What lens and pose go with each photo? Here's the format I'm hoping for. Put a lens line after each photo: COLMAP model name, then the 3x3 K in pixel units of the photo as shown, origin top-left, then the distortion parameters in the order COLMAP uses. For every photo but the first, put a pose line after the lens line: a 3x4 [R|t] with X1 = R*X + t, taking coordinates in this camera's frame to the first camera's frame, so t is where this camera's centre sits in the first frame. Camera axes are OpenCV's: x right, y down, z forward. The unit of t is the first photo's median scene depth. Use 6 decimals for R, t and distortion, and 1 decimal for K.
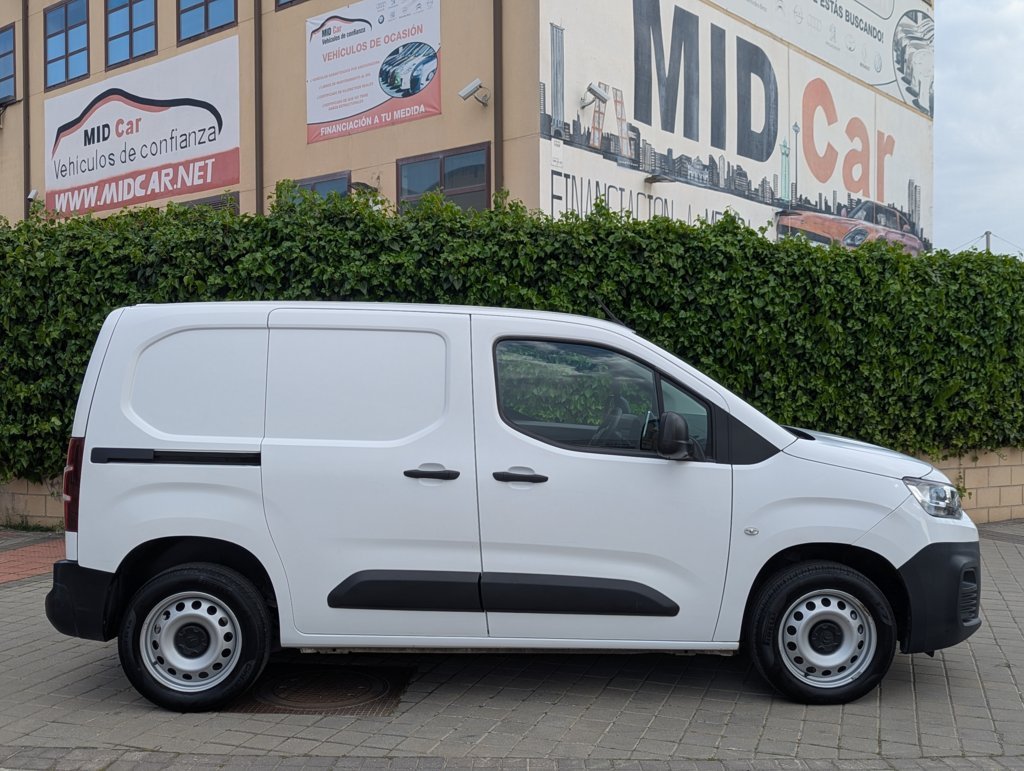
lens RADIAL K [[1120.0, 0, 512.0], [0, 1120.0, 385.5], [0, 0, 1]] dist [0.017146, 0.021601]
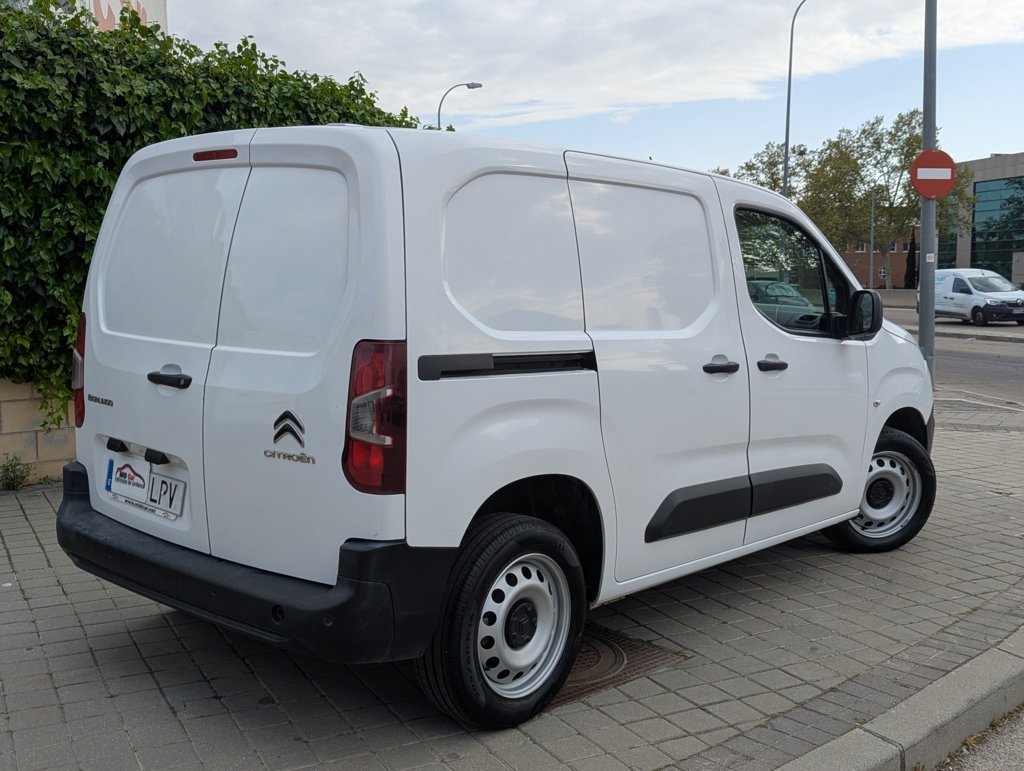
lens RADIAL K [[1120.0, 0, 512.0], [0, 1120.0, 385.5], [0, 0, 1]] dist [0.017146, 0.021601]
pose [[0.668059, -0.067954, 0.740999, -0.790566], [-0.004190, 0.995462, 0.095067, 0.012456], [-0.744096, -0.066615, 0.664743, 0.544434]]
